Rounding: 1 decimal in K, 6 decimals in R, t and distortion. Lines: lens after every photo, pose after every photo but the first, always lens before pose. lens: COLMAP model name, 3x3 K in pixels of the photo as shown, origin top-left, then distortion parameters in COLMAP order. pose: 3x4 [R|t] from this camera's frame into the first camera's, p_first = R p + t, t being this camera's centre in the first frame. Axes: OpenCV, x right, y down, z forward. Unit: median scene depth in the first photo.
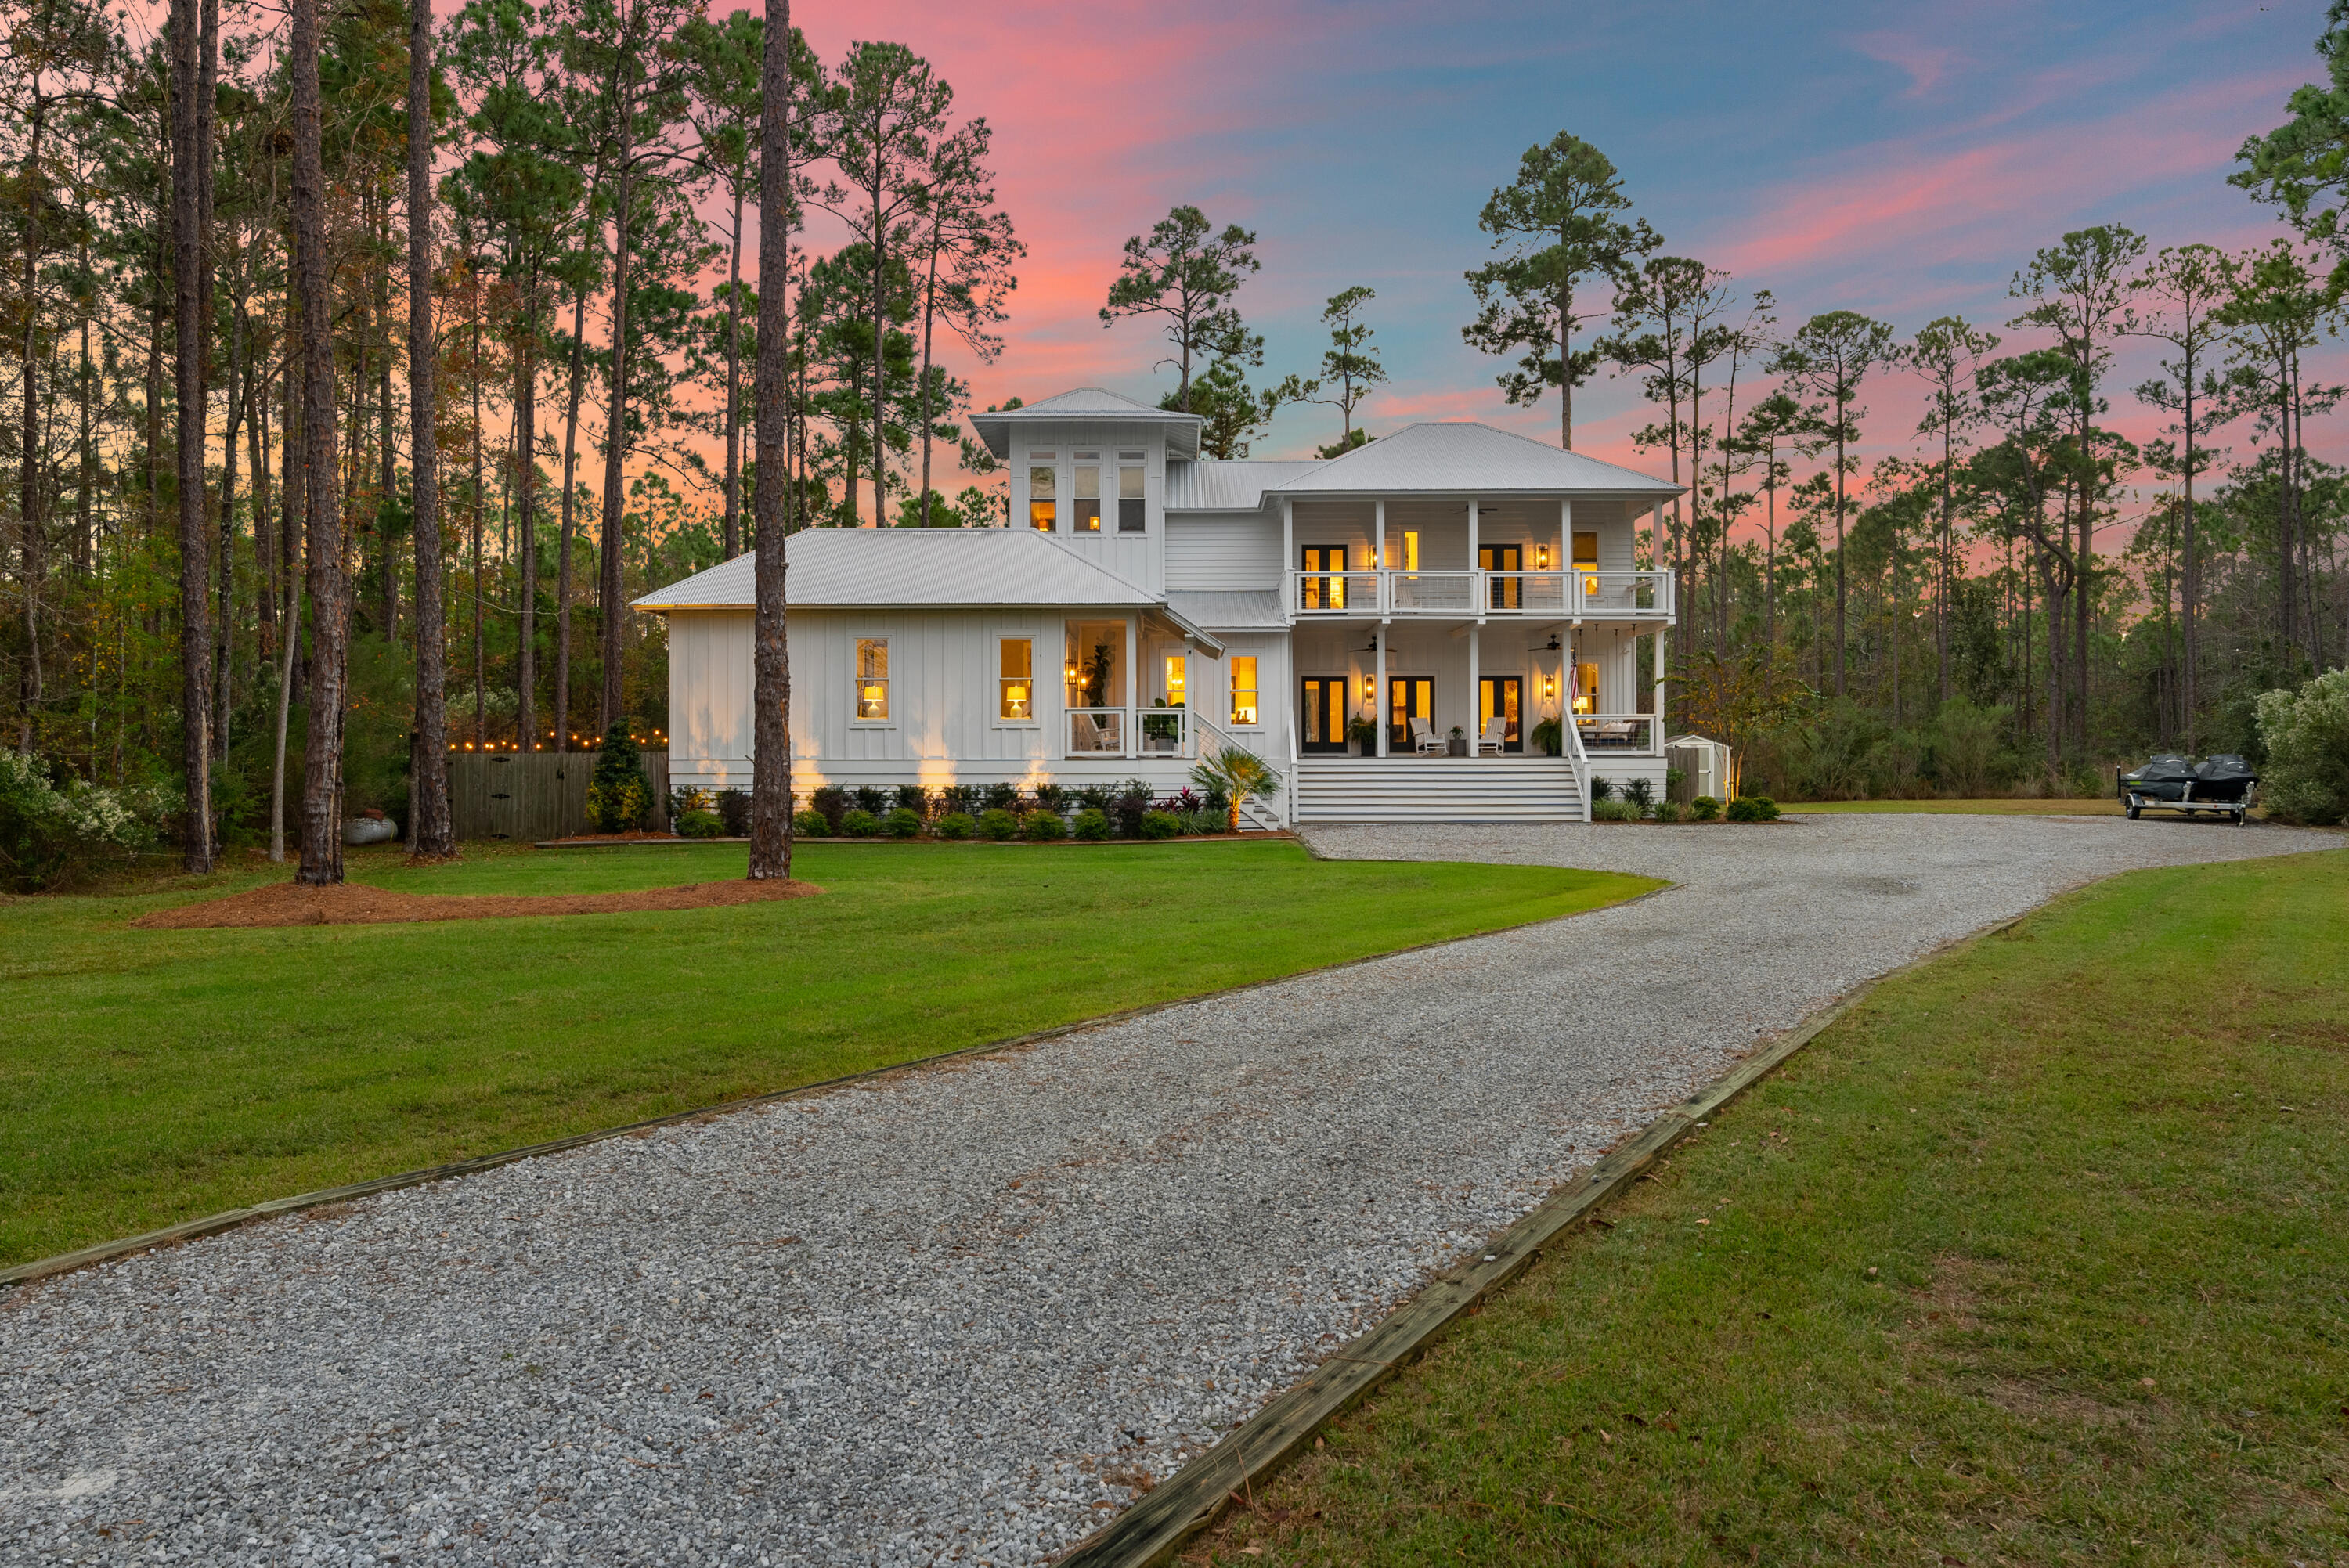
lens RADIAL K [[1557.6, 0, 1173.7], [0, 1557.6, 717.4], [0, 0, 1]] dist [-0.007416, -0.001498]
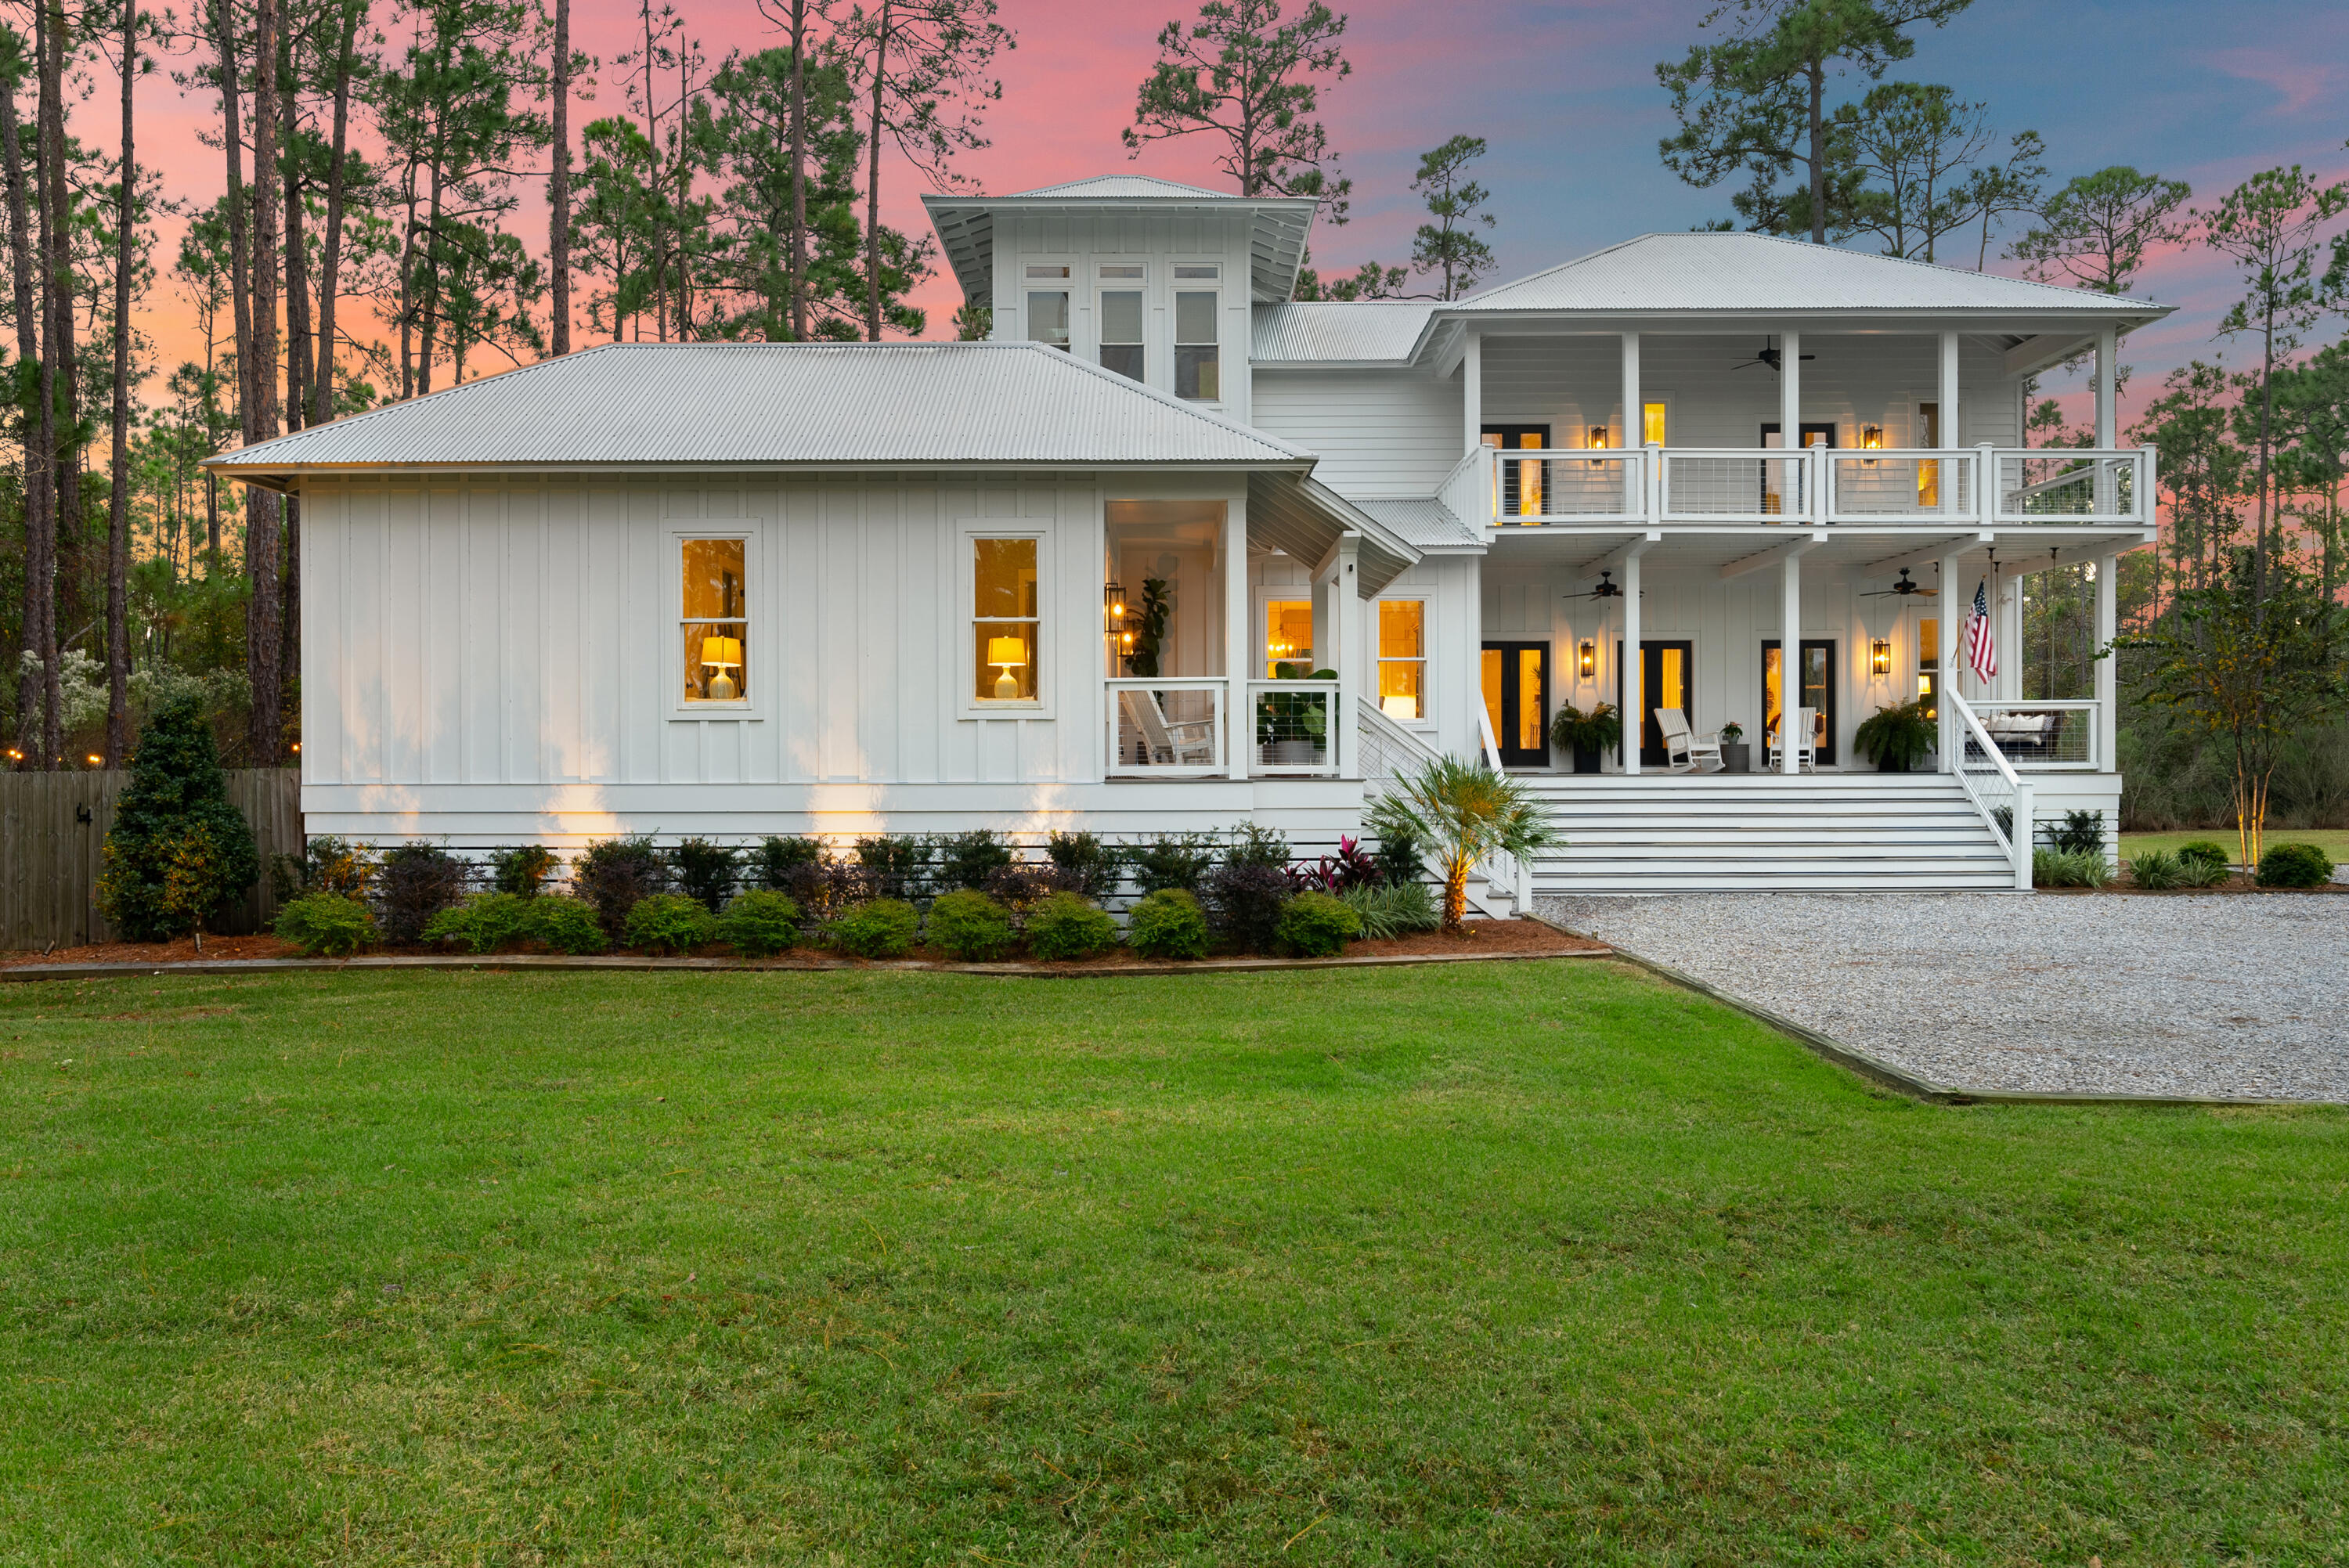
lens RADIAL K [[1547.0, 0, 1180.9], [0, 1547.0, 766.3], [0, 0, 1]] dist [-0.003526, -0.000814]
pose [[0.999907, -0.001968, 0.013502, -0.043068], [0.001643, 0.999710, 0.024012, 0.008382], [-0.013546, -0.023988, 0.999620, 0.417189]]
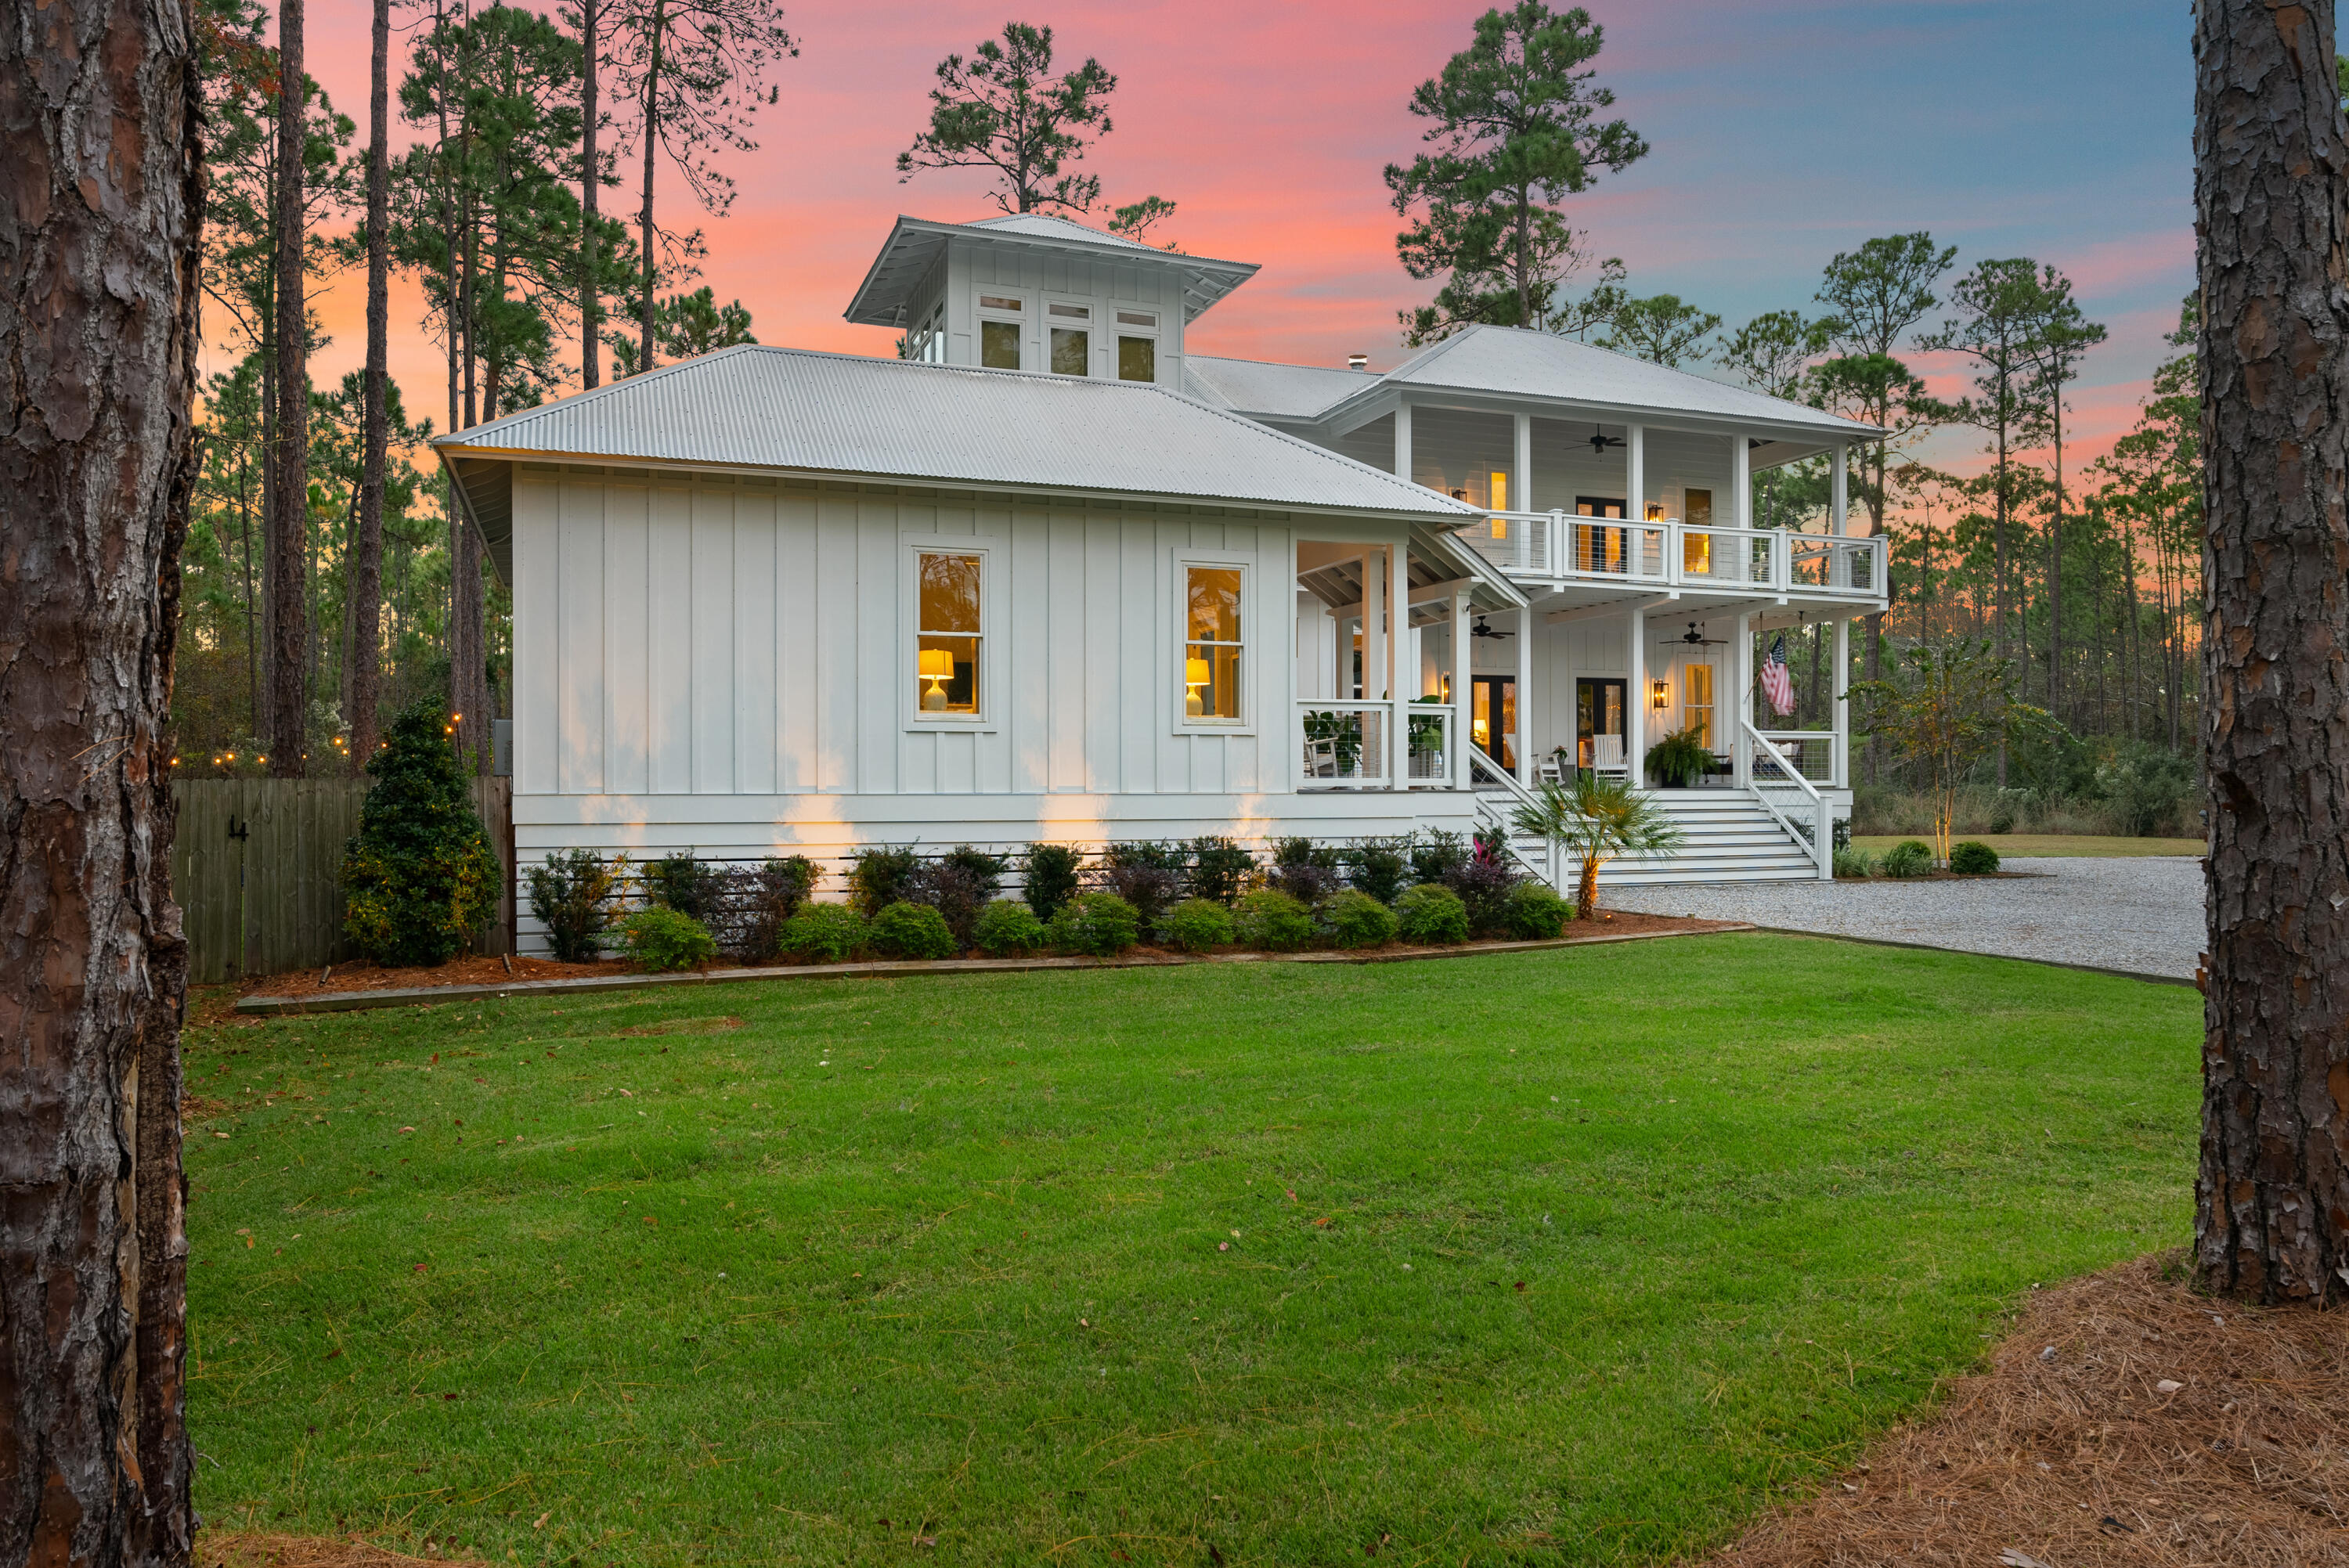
lens RADIAL K [[1541.1, 0, 1174.5], [0, 1541.1, 784.0], [0, 0, 1]] dist [-0.003550, -0.001032]
pose [[0.932430, 0.000619, 0.361350, -0.252309], [-0.007991, 0.999789, 0.018908, 0.011525], [-0.361263, -0.020518, 0.932238, 0.417463]]
